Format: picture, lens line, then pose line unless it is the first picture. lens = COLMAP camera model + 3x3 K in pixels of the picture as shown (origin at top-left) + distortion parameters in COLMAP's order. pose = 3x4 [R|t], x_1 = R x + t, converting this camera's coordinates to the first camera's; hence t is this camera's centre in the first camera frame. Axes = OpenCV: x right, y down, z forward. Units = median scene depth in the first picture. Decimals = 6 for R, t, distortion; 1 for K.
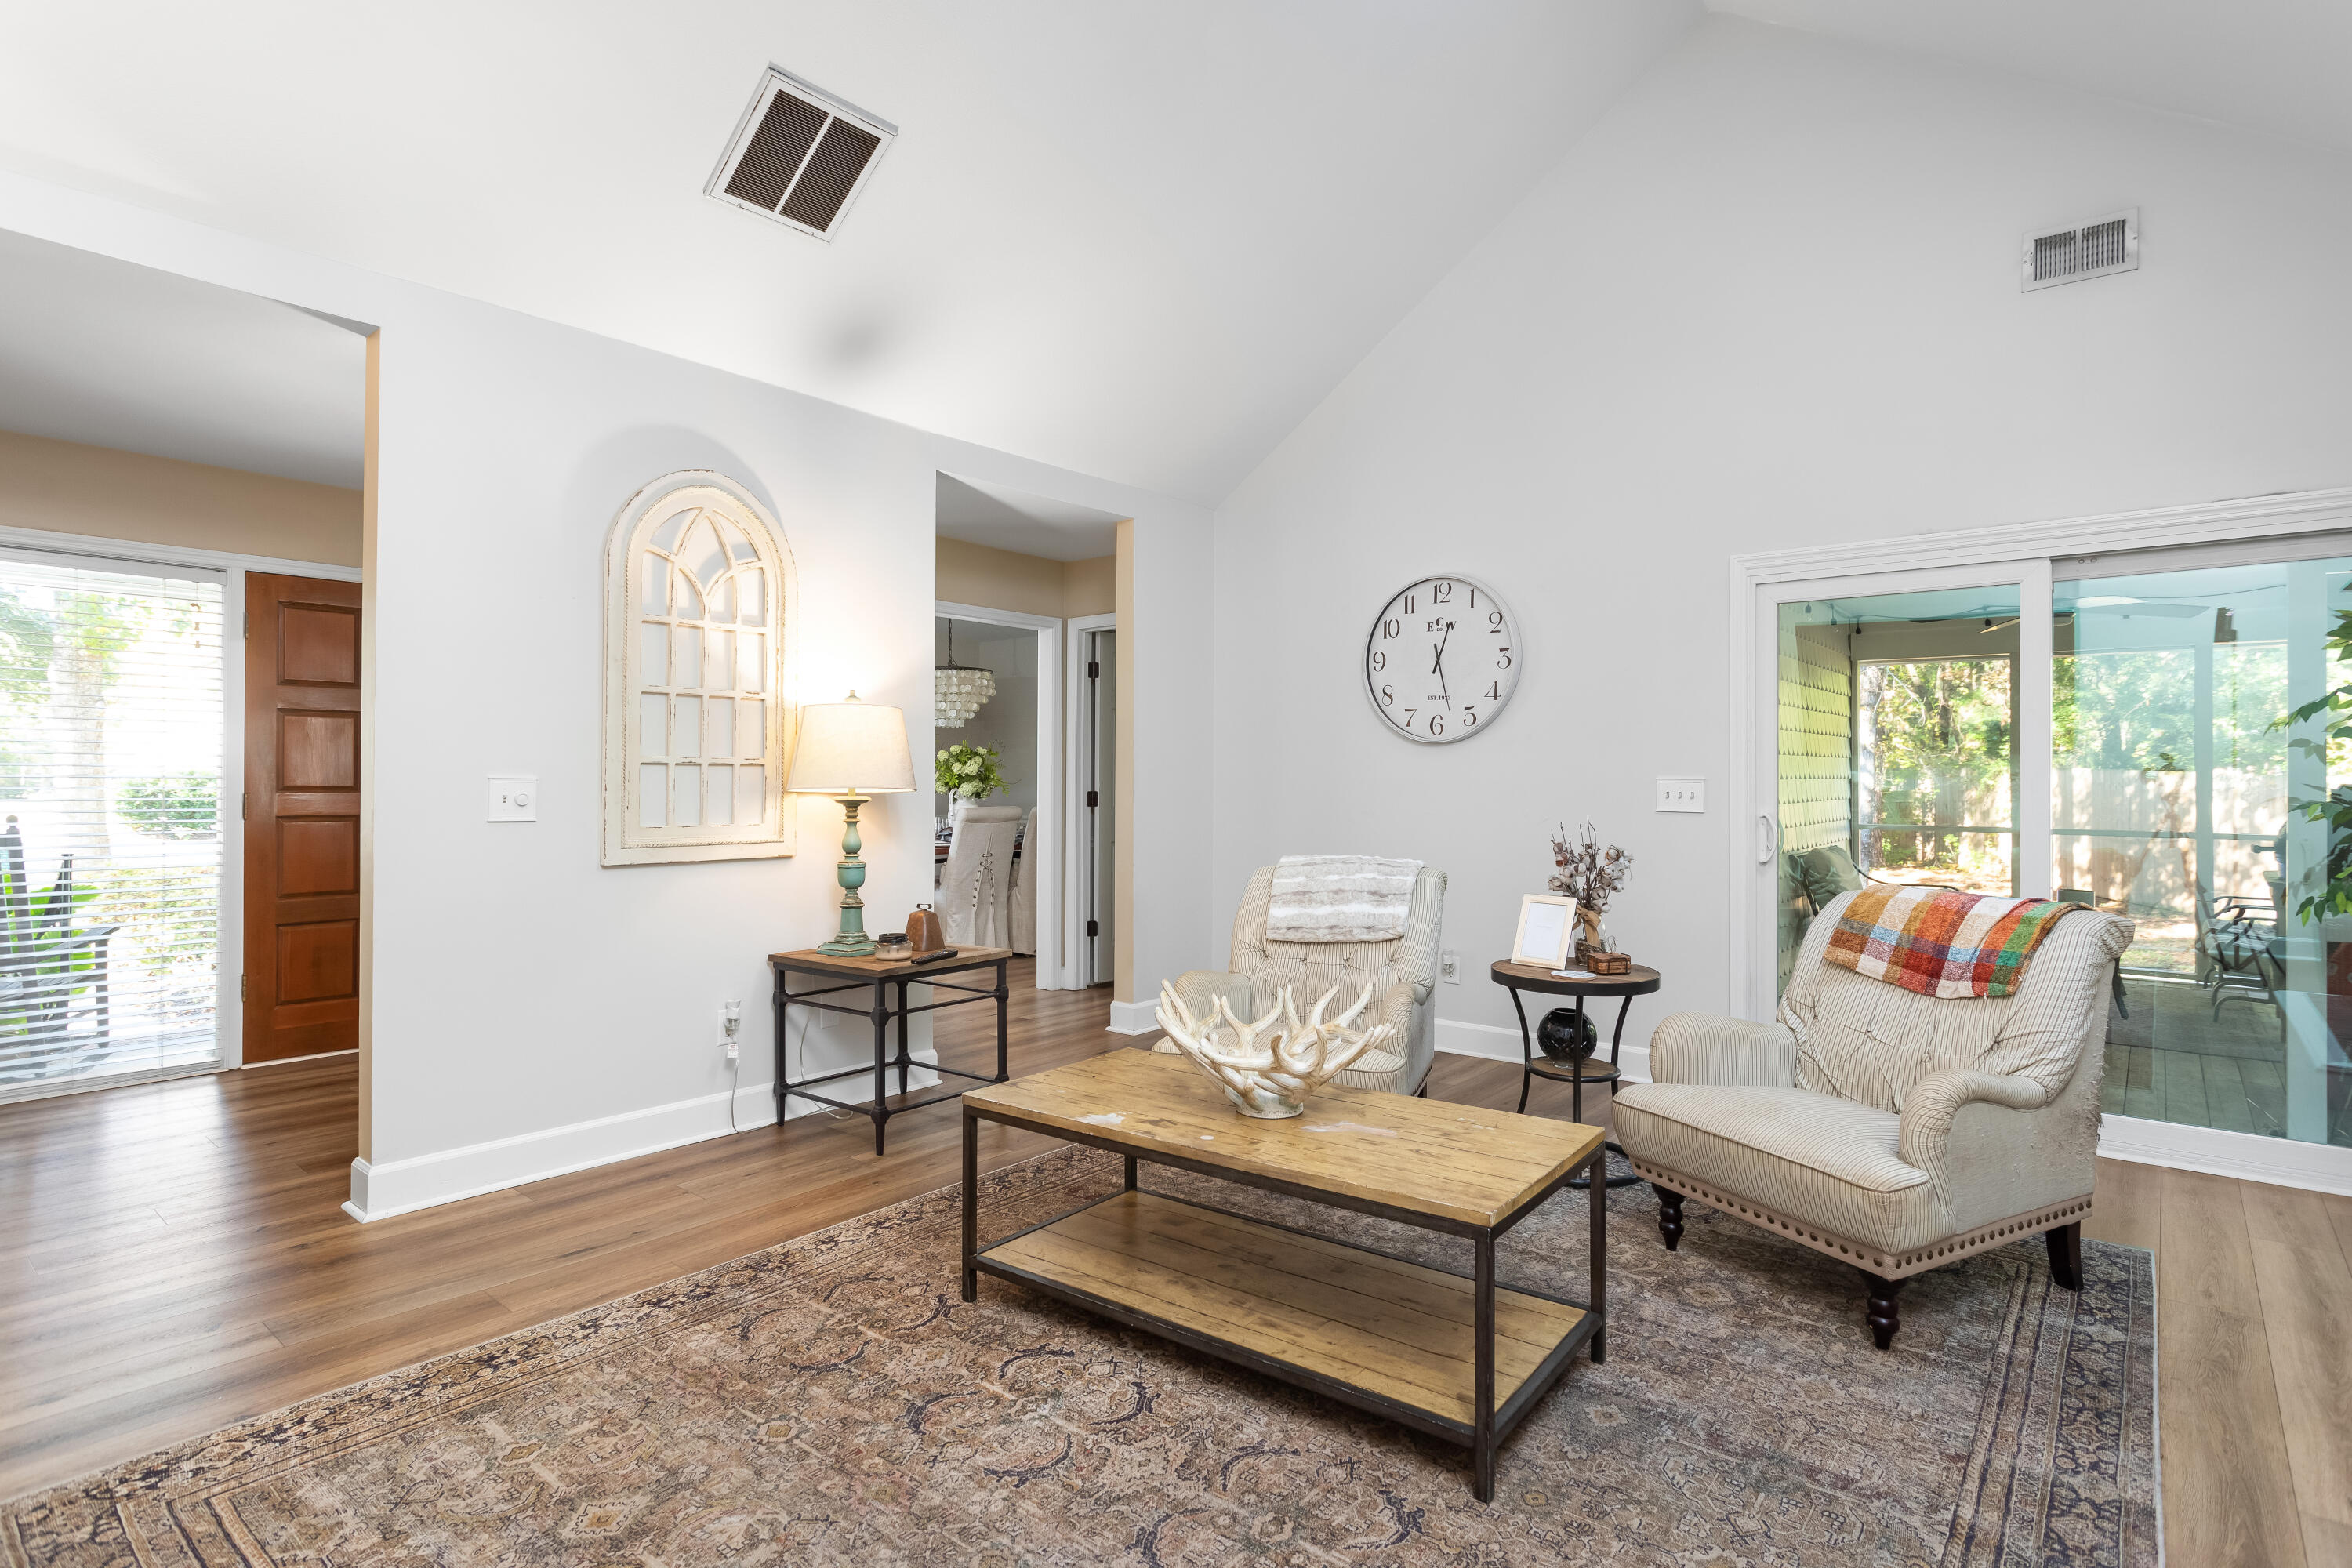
lens RADIAL K [[1189.1, 0, 1176.0], [0, 1189.1, 784.0], [0, 0, 1]] dist [-0.001200, 0.000011]
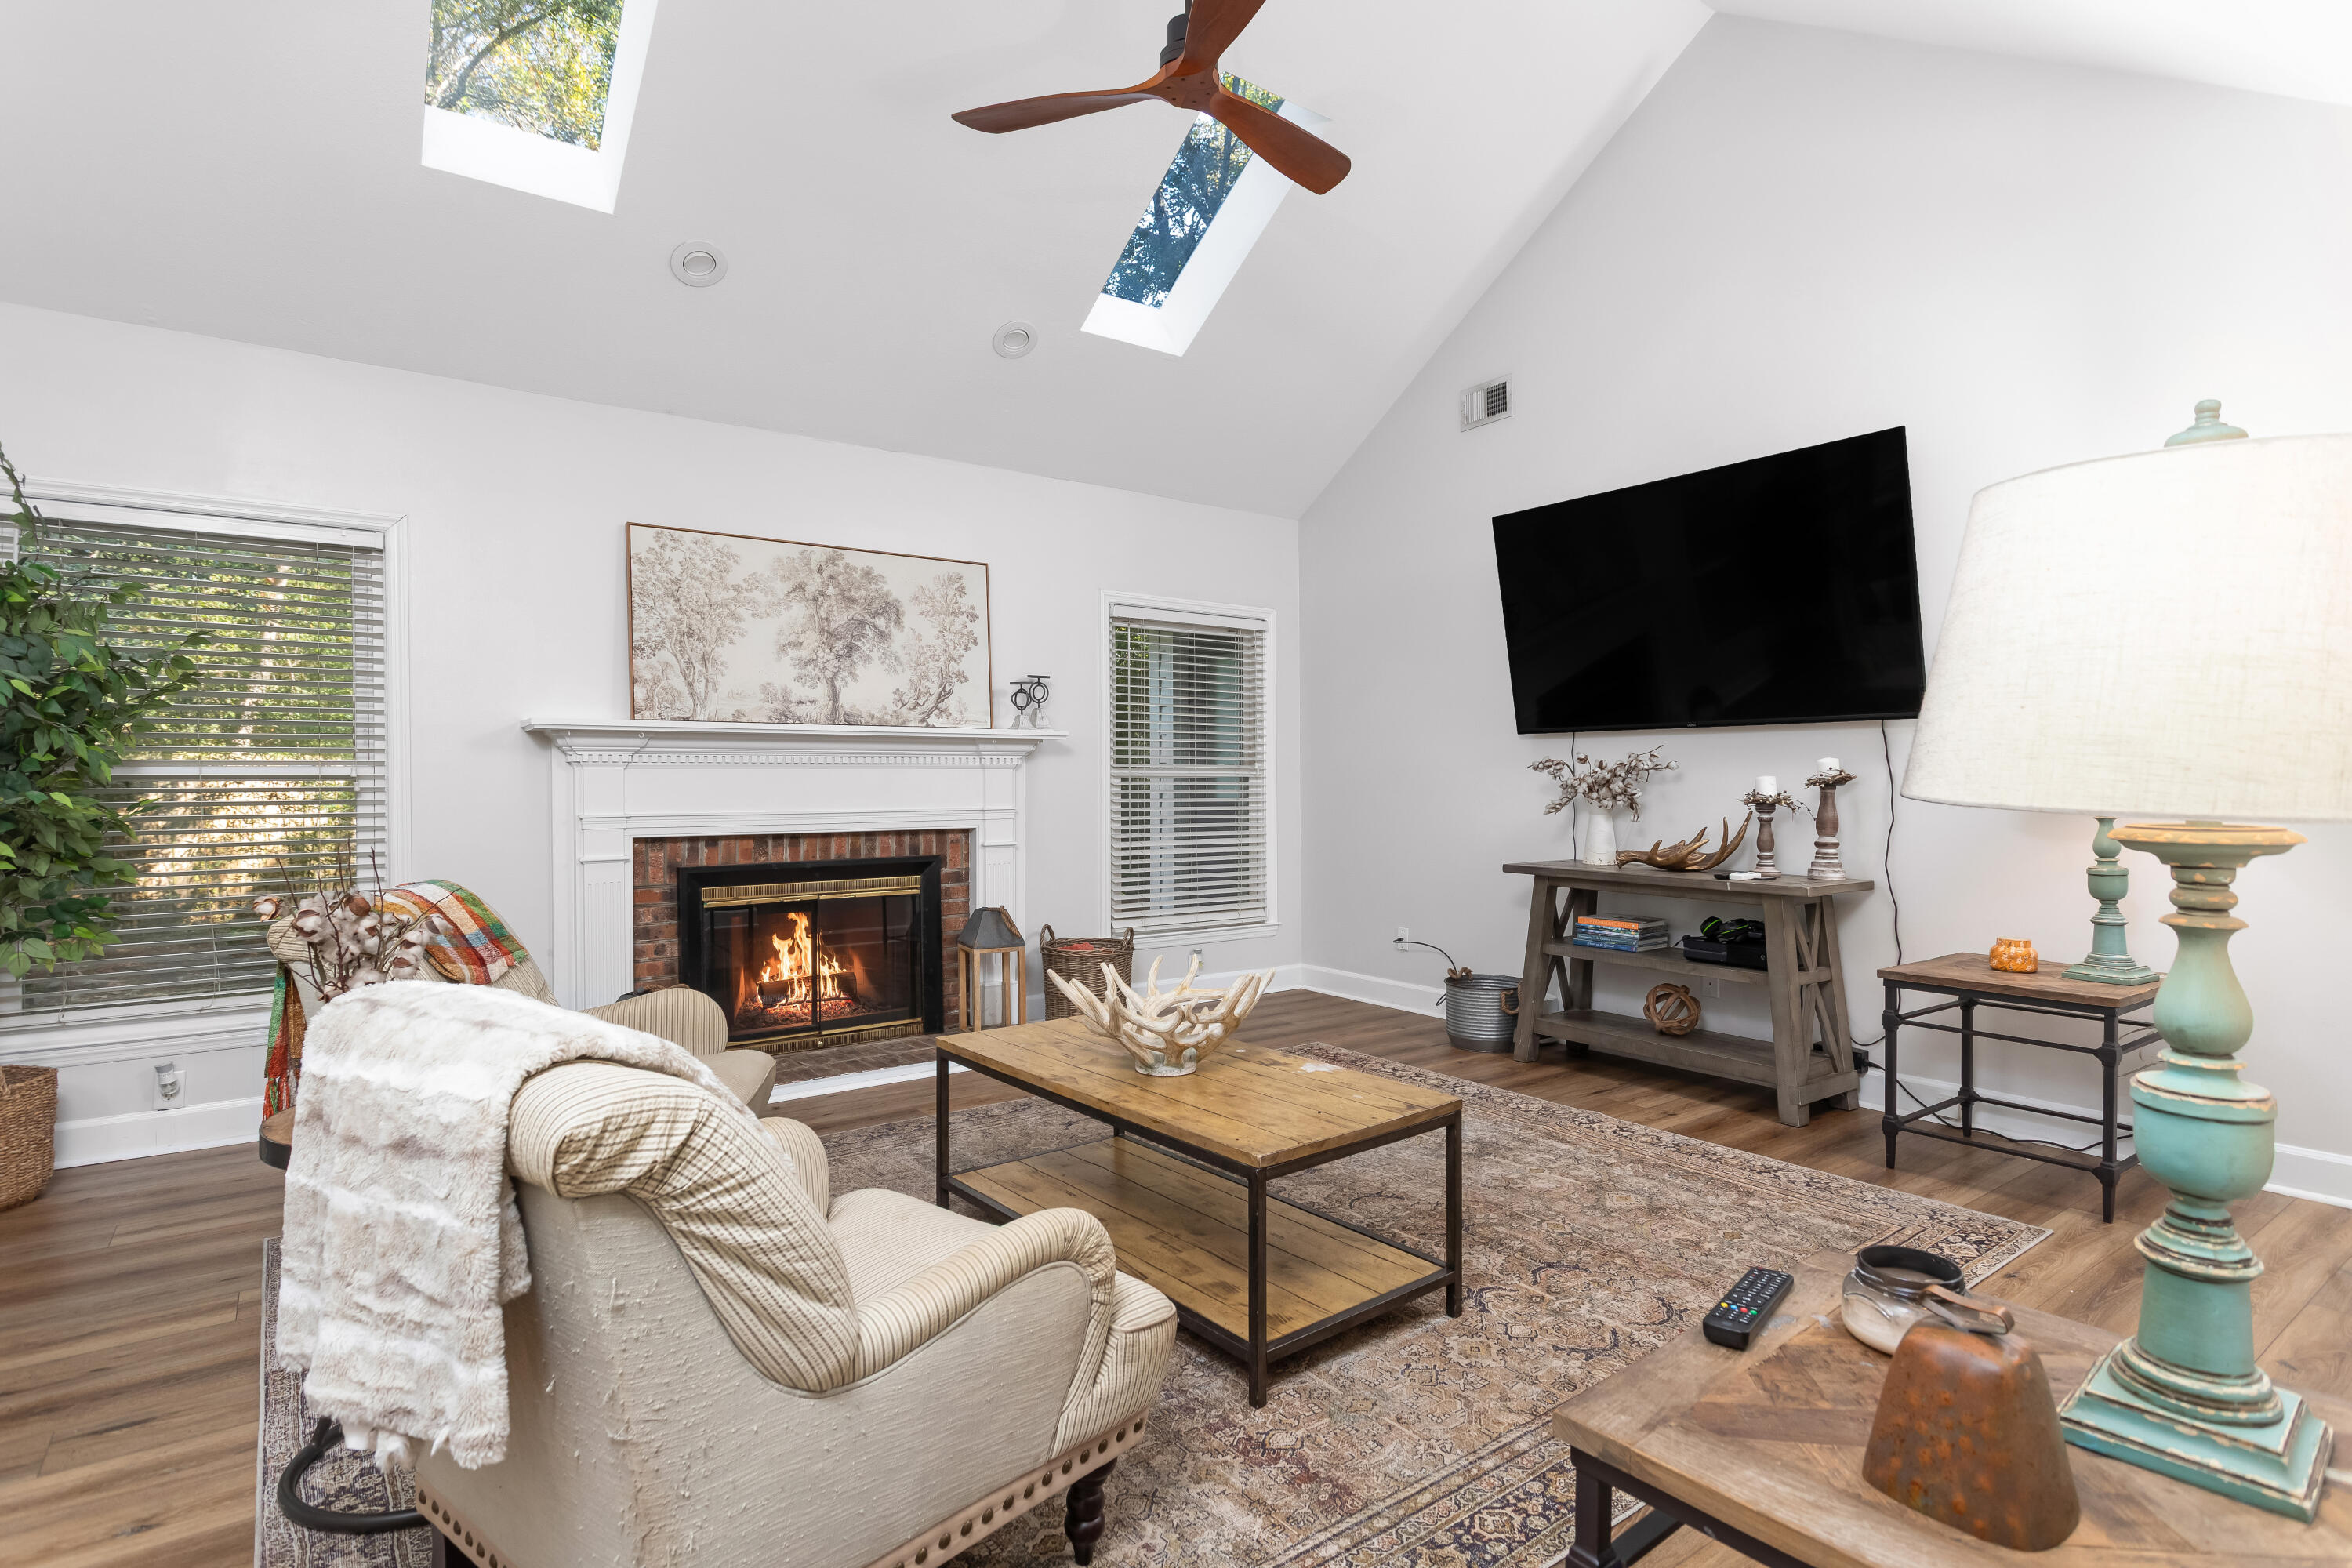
lens RADIAL K [[1189.1, 0, 1176.0], [0, 1189.1, 784.0], [0, 0, 1]] dist [-0.001200, 0.000011]
pose [[-0.971314, -0.000528, 0.237799, -0.199545], [0.002186, 0.999935, 0.011149, -0.000830], [-0.237789, 0.011349, -0.971250, 2.135482]]
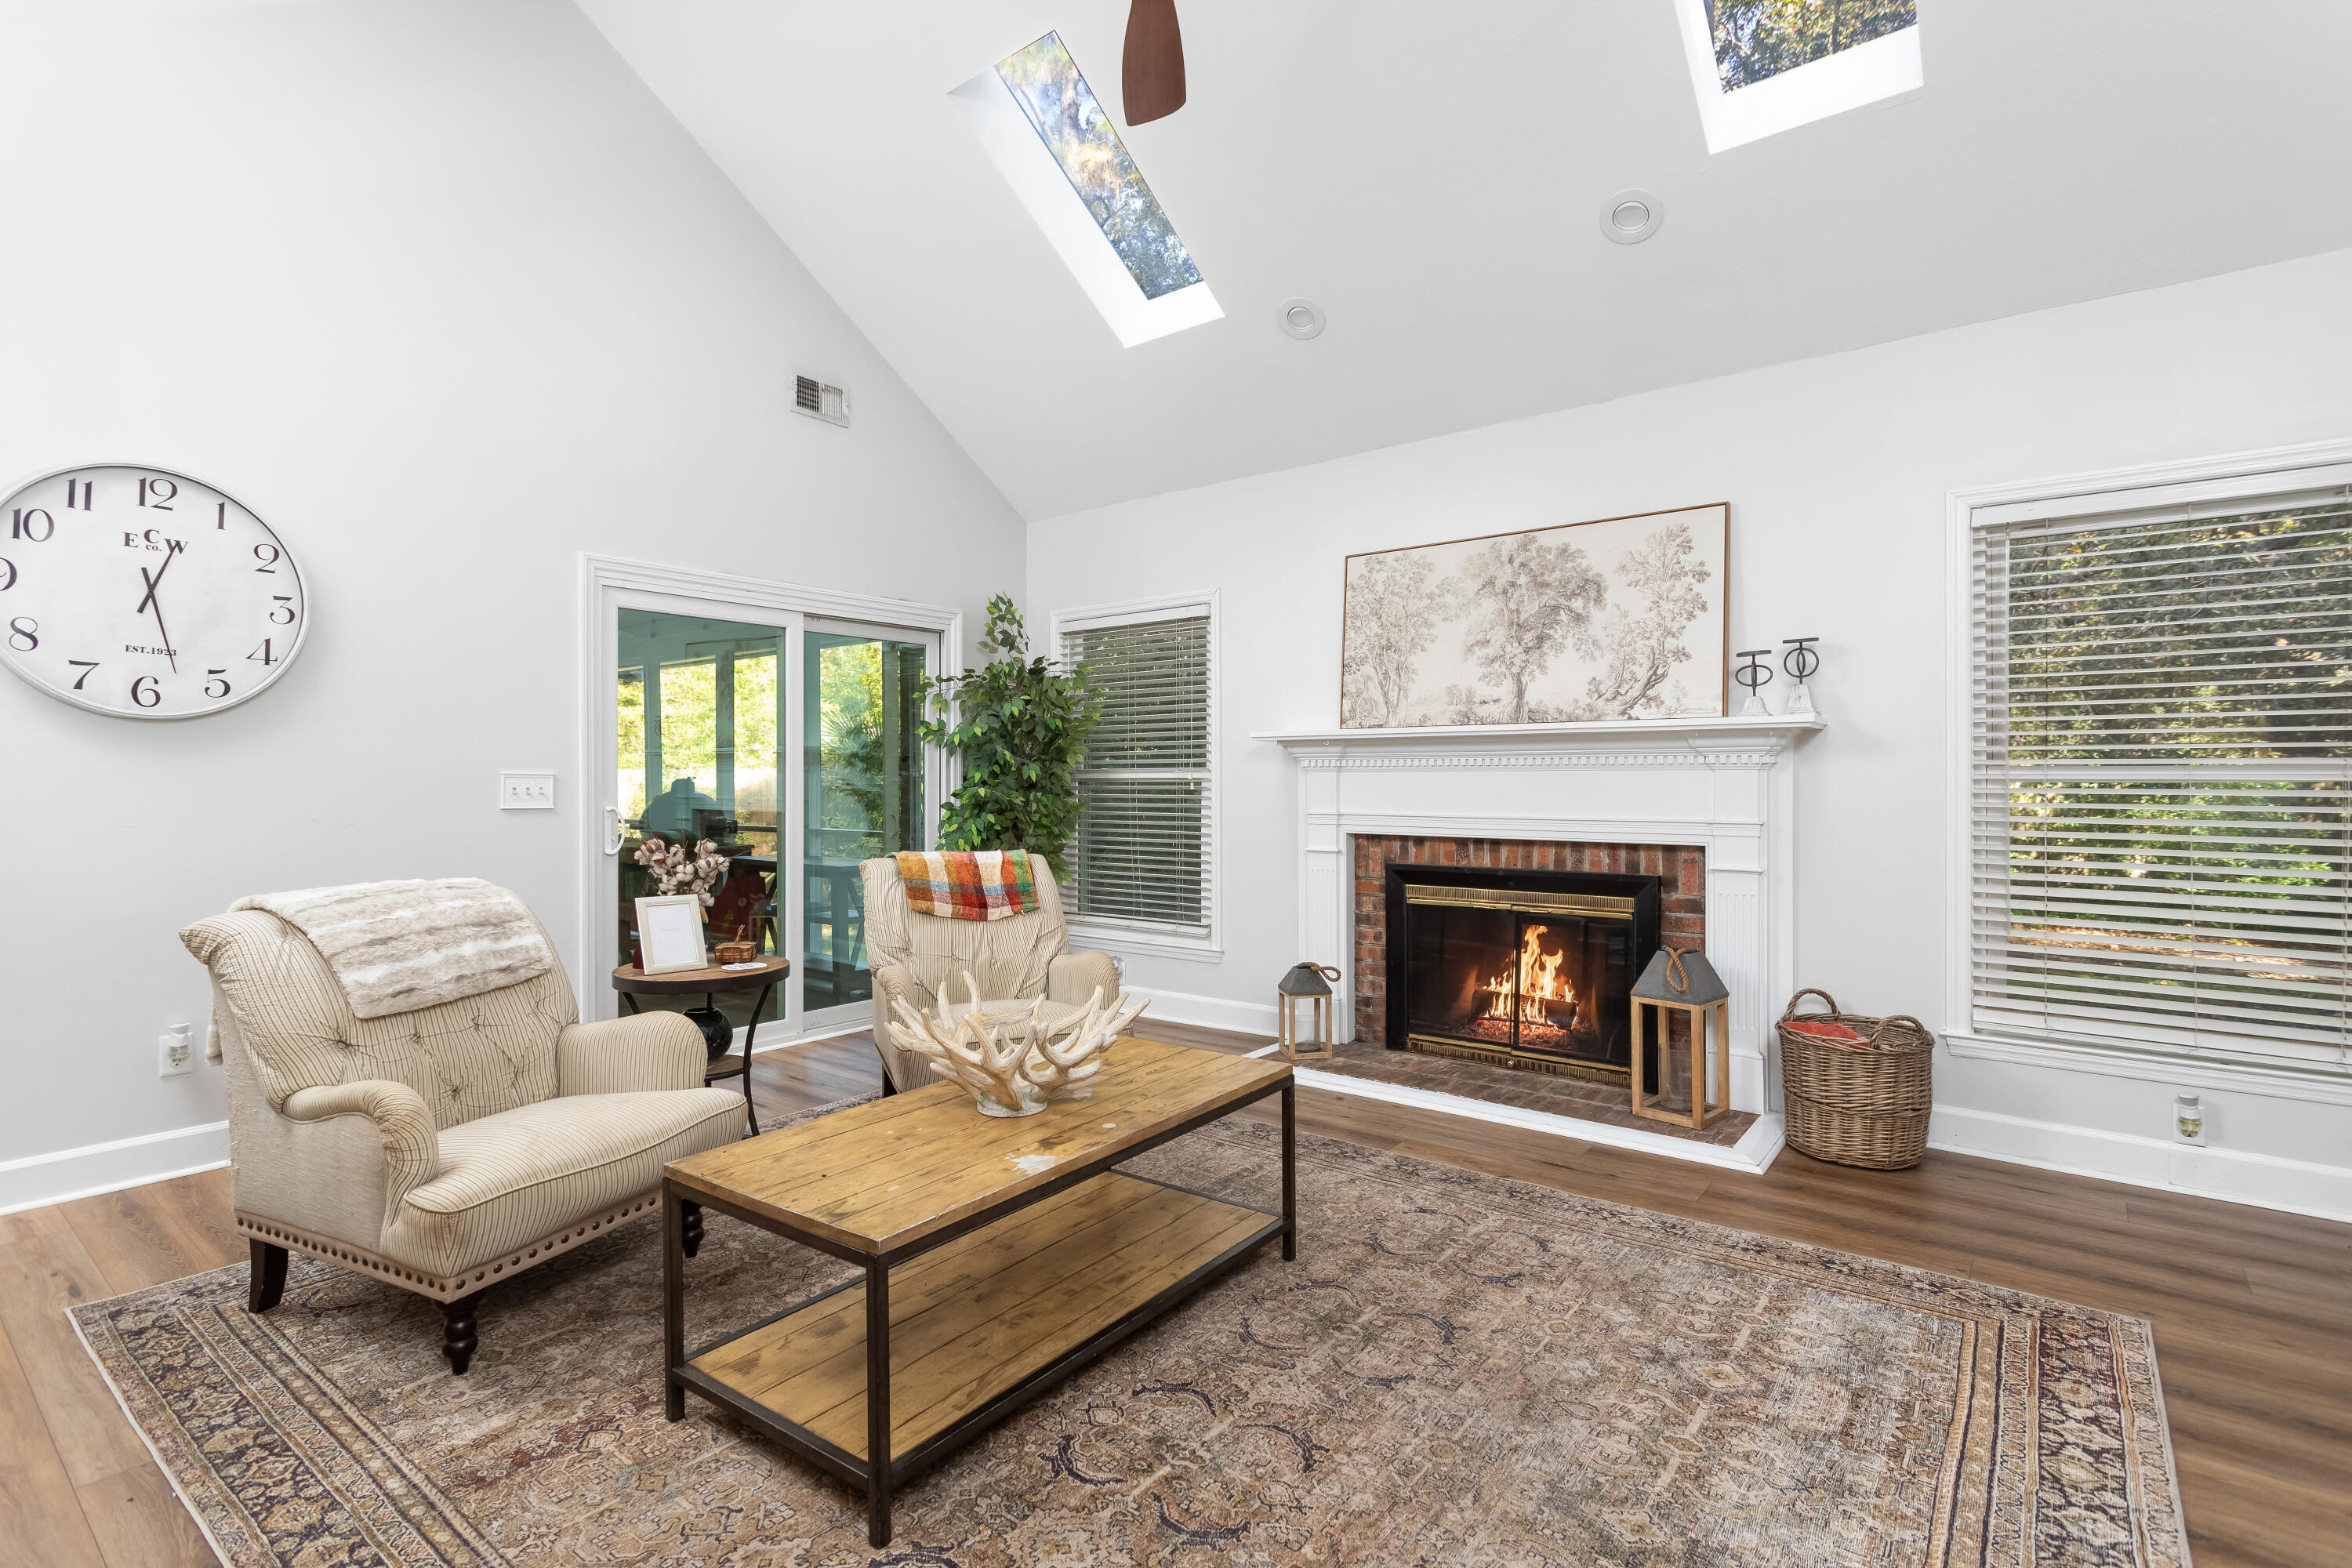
lens RADIAL K [[1115.7, 0, 1191.6], [0, 1115.7, 783.4], [0, 0, 1]] dist [0.002884, 0.001365]
pose [[-0.034522, -0.004762, 0.999393, -0.878432], [0.004814, 0.999976, 0.004931, 0.002488], [-0.999392, 0.004981, -0.034499, 0.916458]]
